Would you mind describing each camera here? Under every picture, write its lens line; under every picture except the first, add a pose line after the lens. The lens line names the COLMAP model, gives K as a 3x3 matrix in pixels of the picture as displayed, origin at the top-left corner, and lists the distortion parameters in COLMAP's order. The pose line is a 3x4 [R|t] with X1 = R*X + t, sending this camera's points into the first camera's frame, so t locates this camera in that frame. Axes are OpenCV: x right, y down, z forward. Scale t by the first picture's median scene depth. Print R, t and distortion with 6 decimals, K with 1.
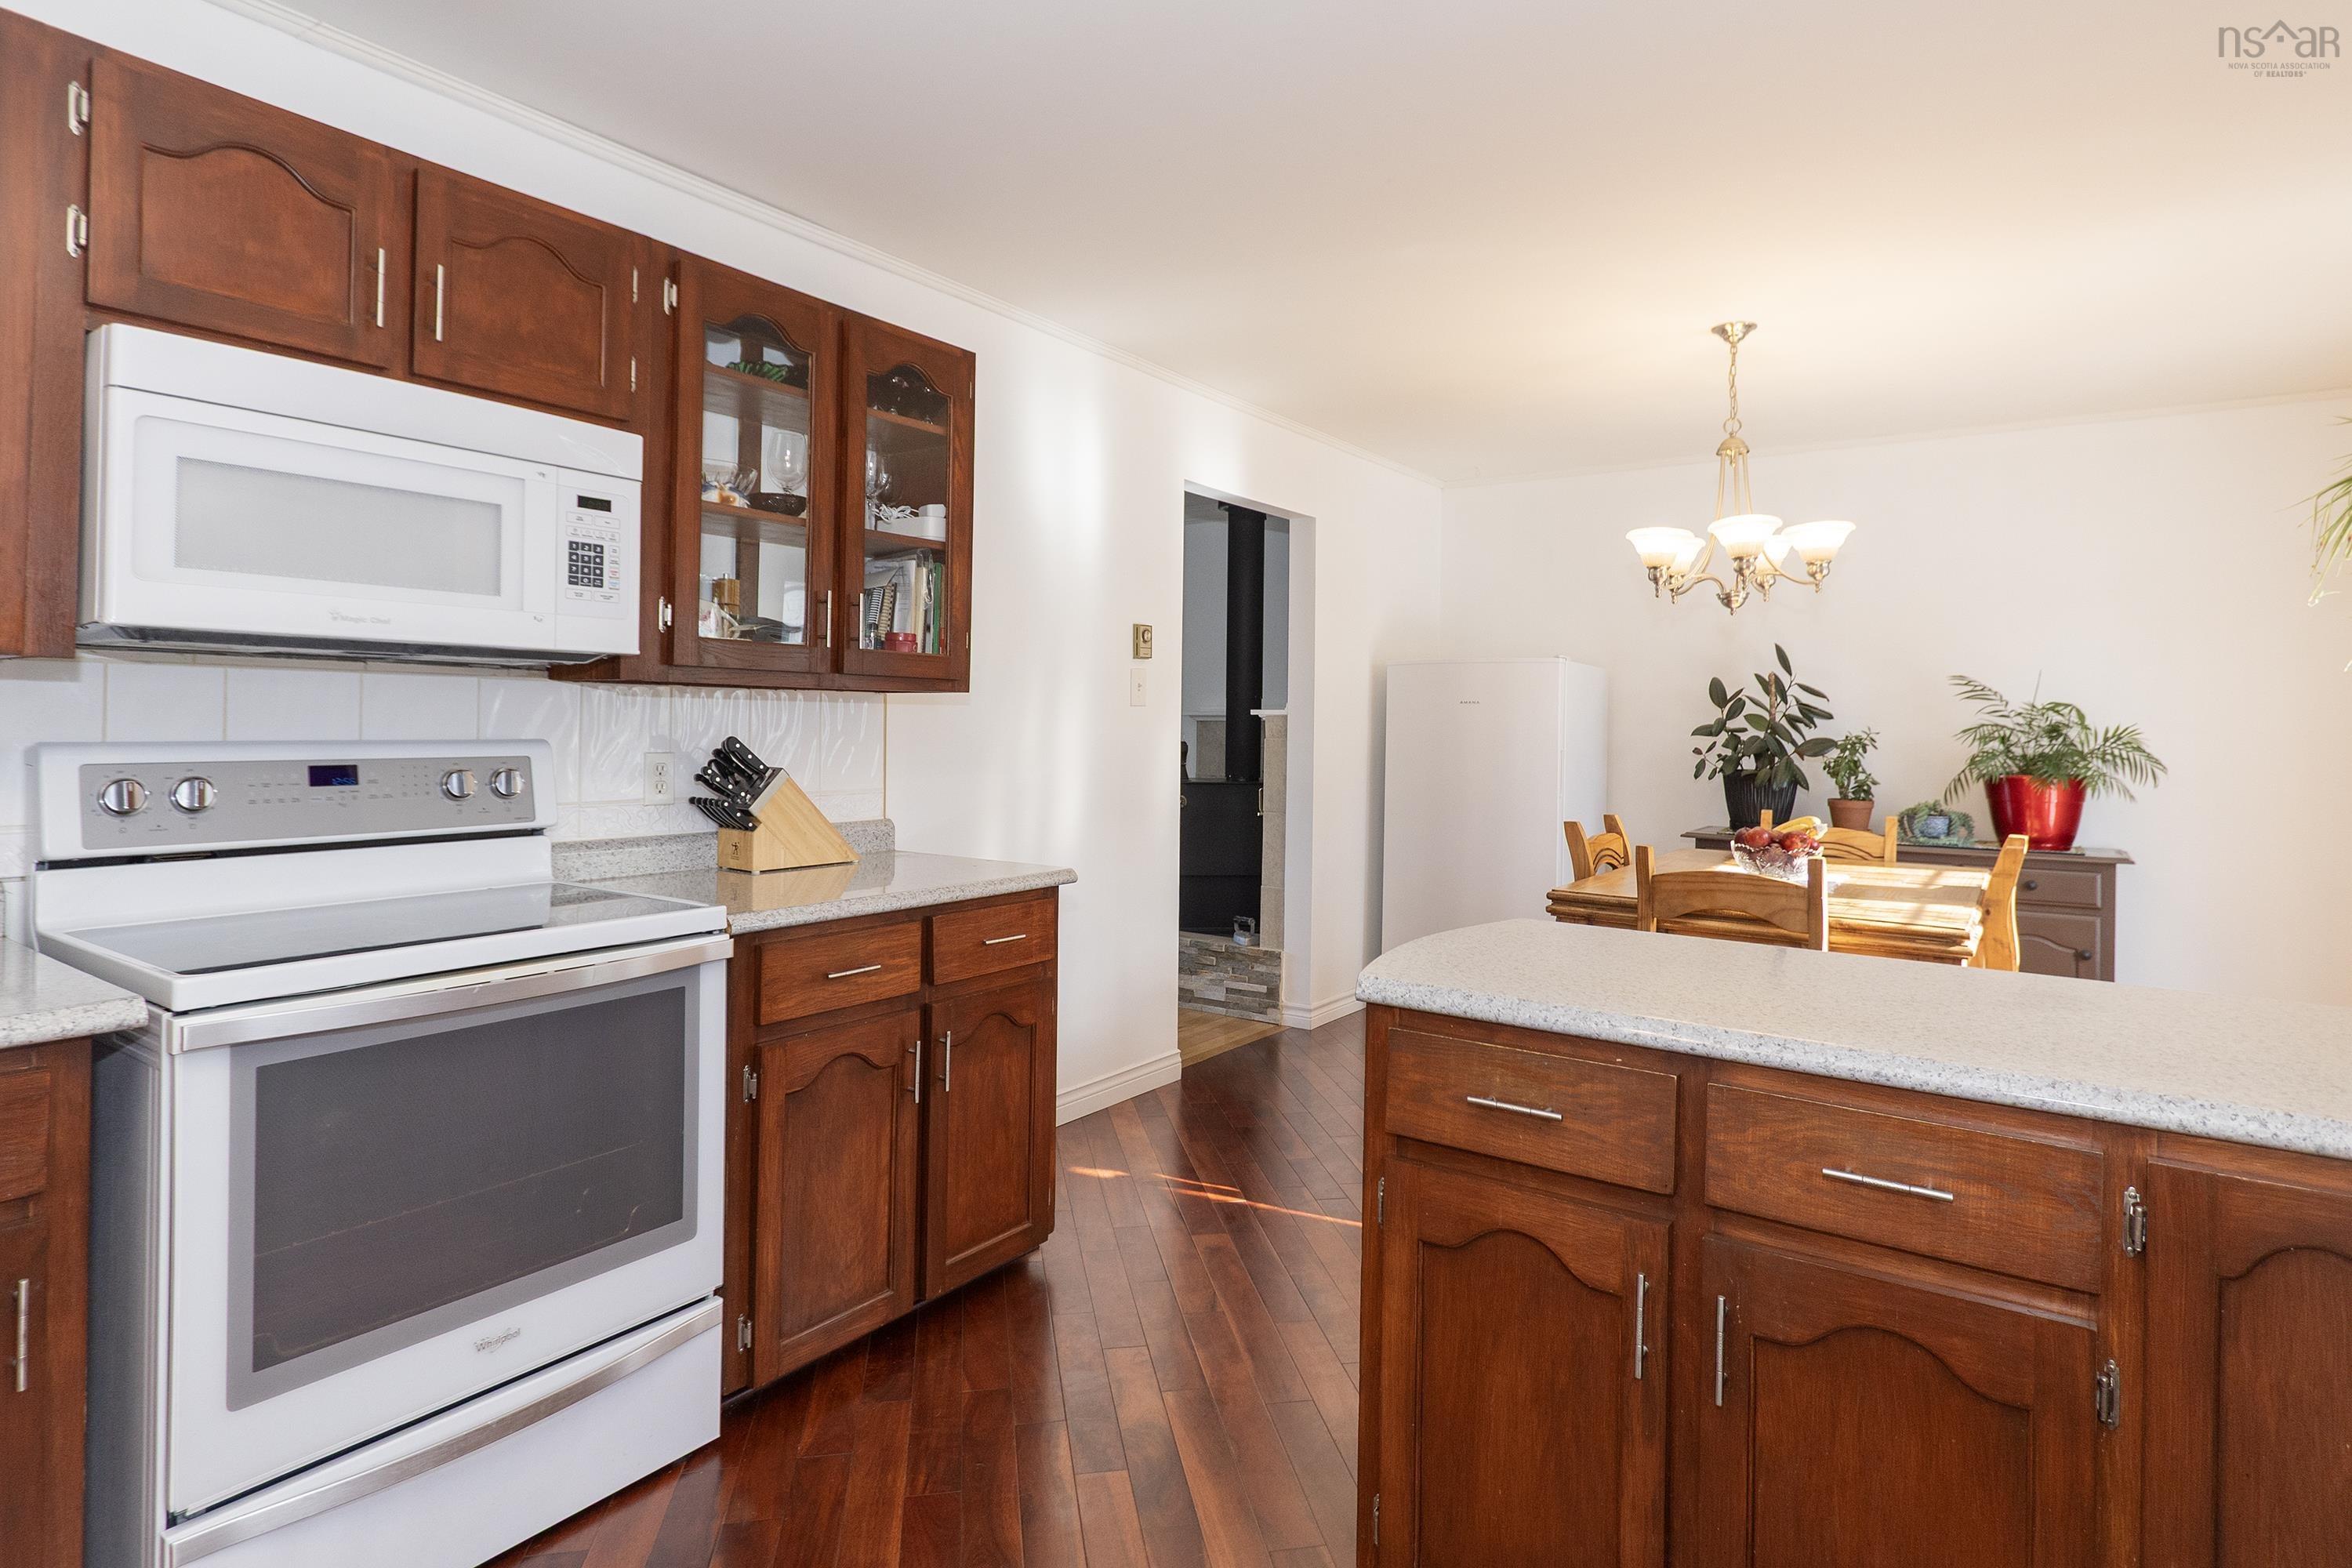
lens RADIAL K [[1246.1, 0, 1194.1], [0, 1246.1, 726.0], [0, 0, 1]] dist [0.005670, -0.000252]
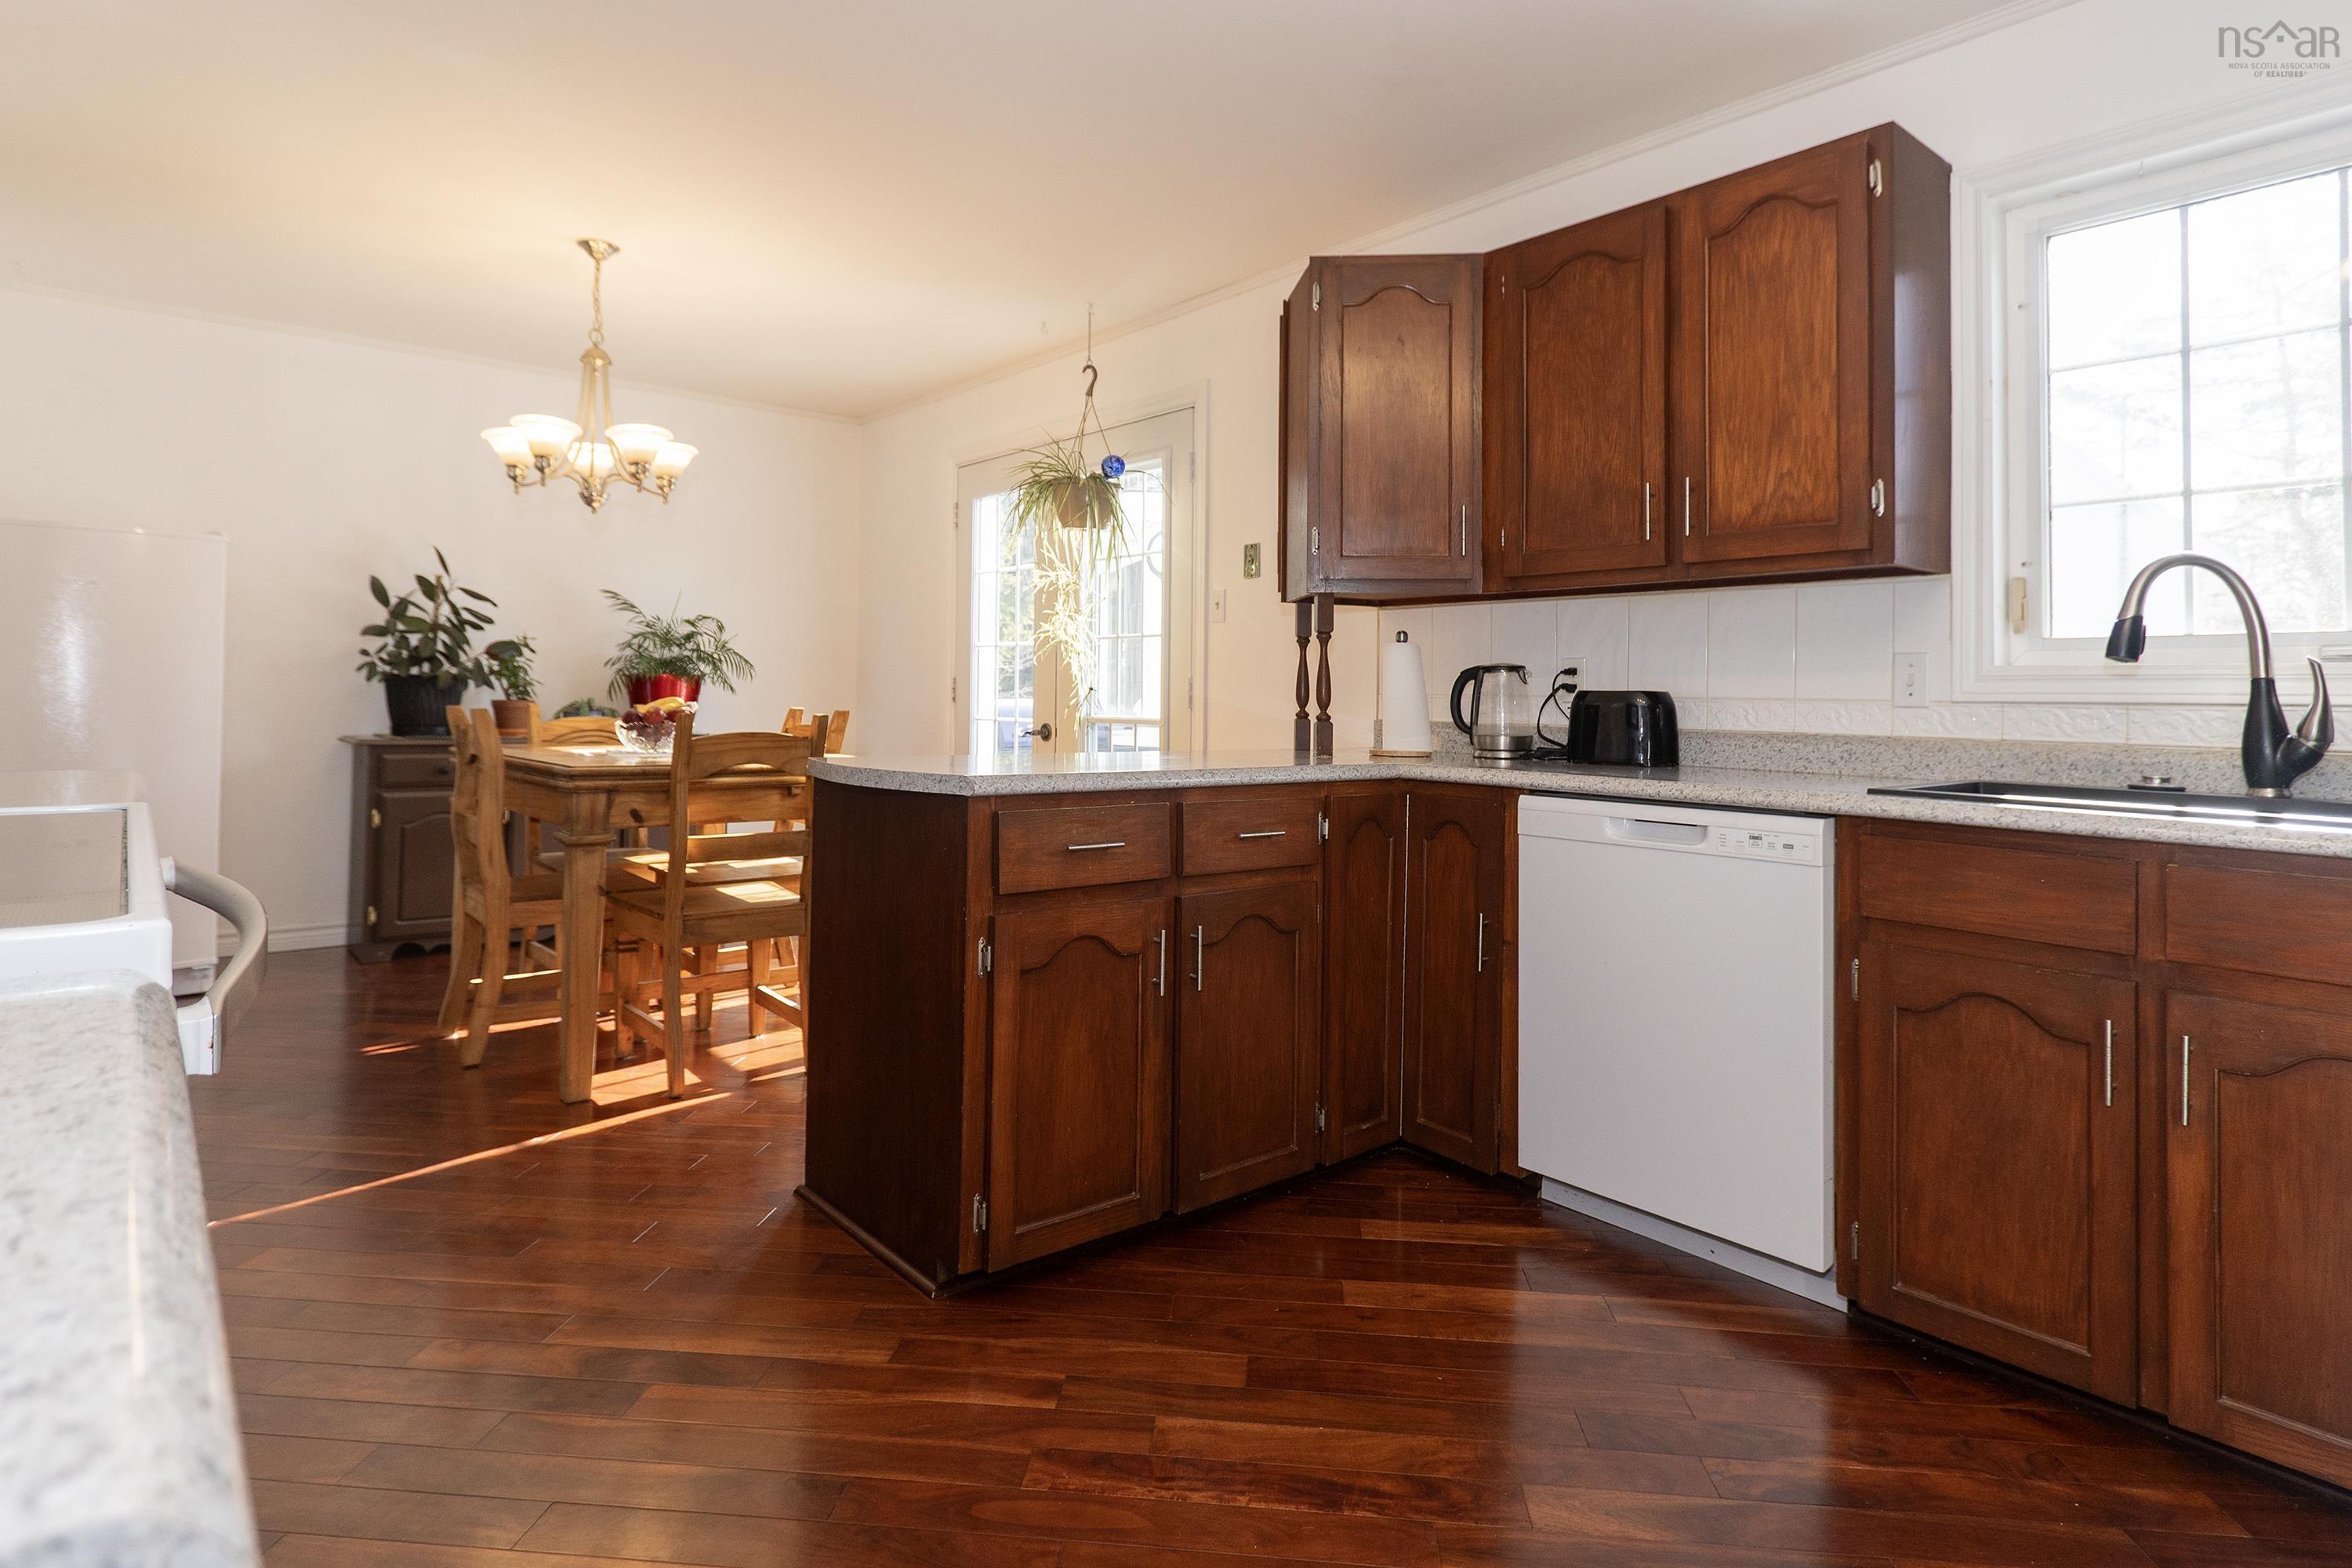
lens RADIAL K [[1246.1, 0, 1177.5], [0, 1246.1, 685.6], [0, 0, 1]] dist [0.005670, -0.000252]
pose [[0.257359, -0.002589, 0.966312, -0.475277], [-0.006127, 0.999972, 0.004311, 0.051165], [-0.966296, -0.007030, 0.257336, 0.238179]]
